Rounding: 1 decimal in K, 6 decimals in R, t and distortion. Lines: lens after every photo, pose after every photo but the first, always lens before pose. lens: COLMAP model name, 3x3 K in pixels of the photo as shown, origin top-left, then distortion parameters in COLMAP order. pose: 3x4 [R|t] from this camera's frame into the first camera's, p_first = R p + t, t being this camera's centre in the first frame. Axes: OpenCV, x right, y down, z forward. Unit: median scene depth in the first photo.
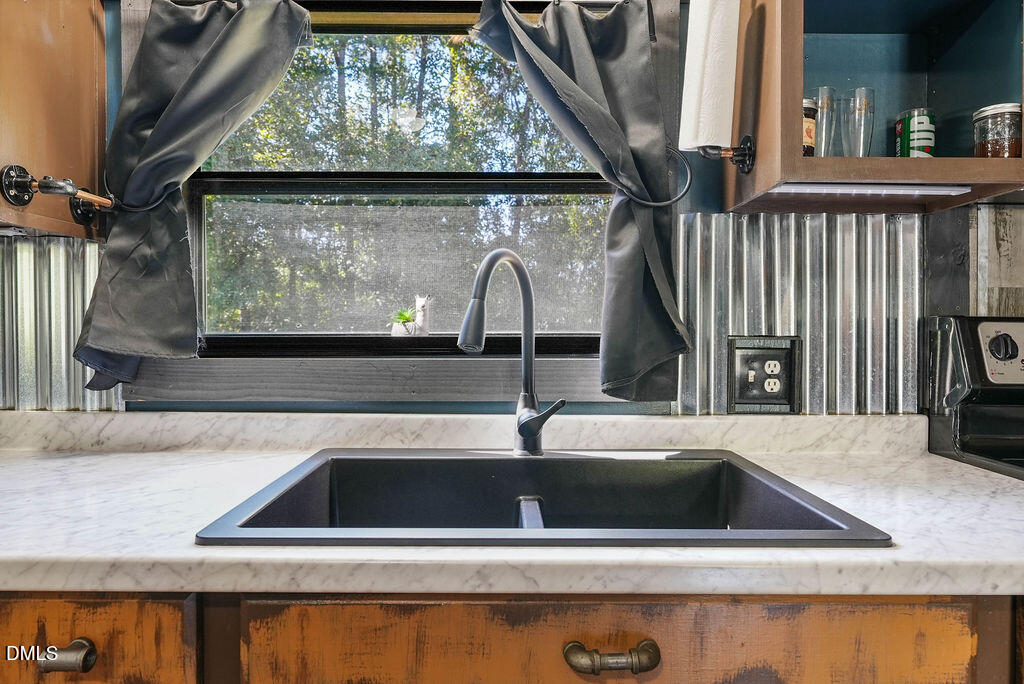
lens RADIAL K [[639.2, 0, 505.0], [0, 639.2, 333.2], [0, 0, 1]] dist [0.008944, -0.001273]
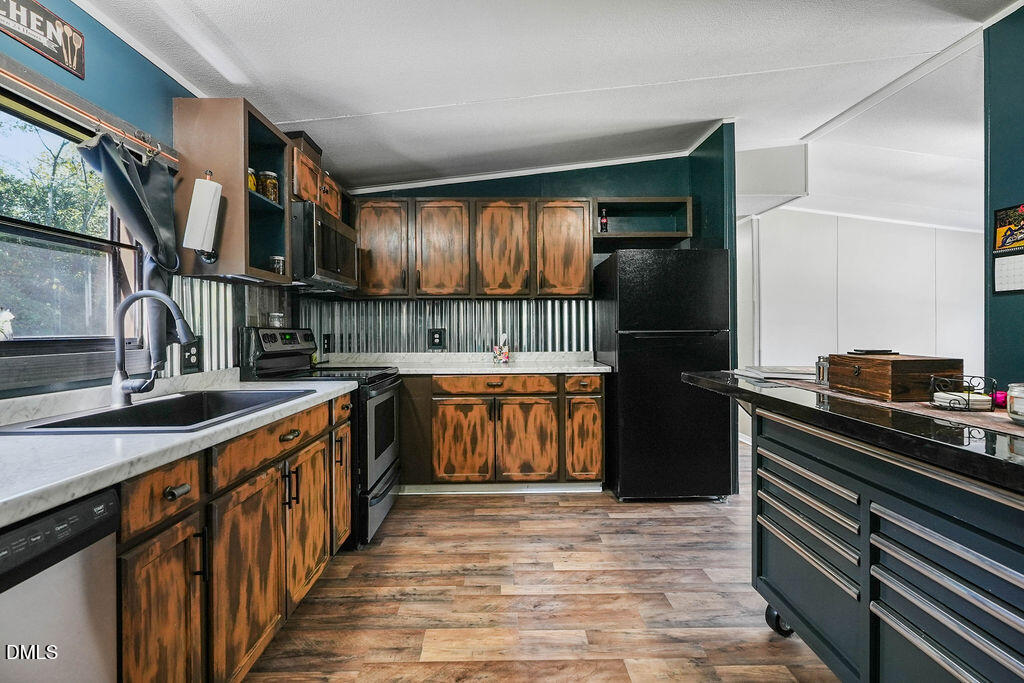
lens RADIAL K [[471.7, 0, 508.1], [0, 471.7, 331.0], [0, 0, 1]] dist [0.003993, -0.000568]
pose [[-0.012570, -0.003355, 0.999915, -1.205792], [0.022253, 0.999746, 0.003635, 0.005703], [-0.999673, 0.022297, -0.012492, -0.025329]]
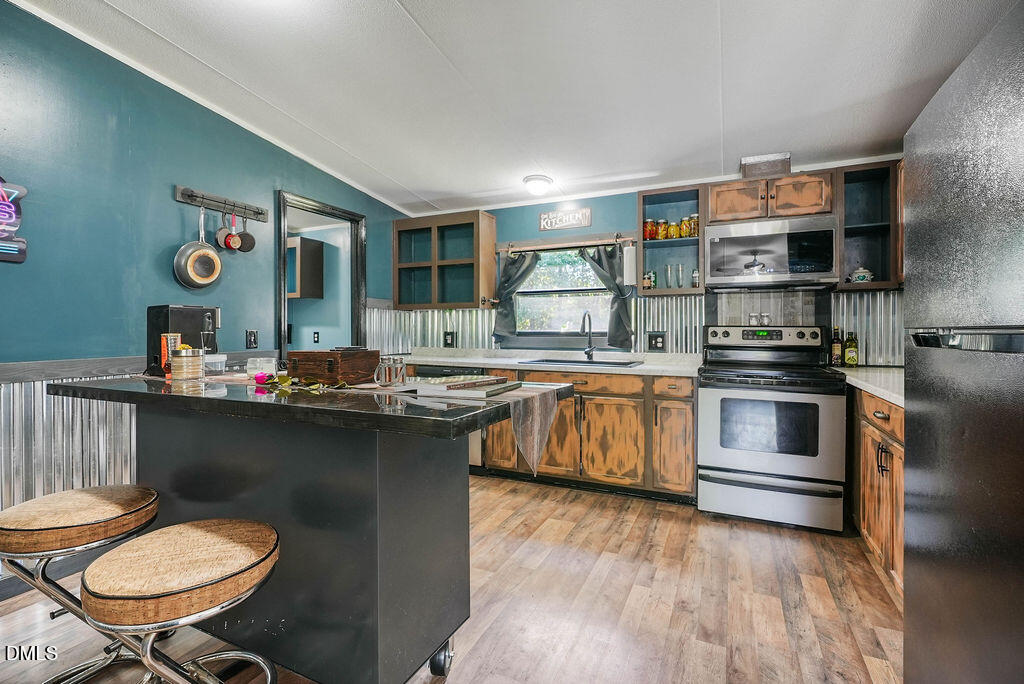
lens RADIAL K [[471.7, 0, 505.7], [0, 471.7, 326.7], [0, 0, 1]] dist [0.003993, -0.000568]
pose [[0.899659, -0.006702, -0.436541, 0.832880], [-0.005218, 0.999646, -0.026101, 0.056045], [0.436561, 0.025759, 0.899306, -1.860137]]
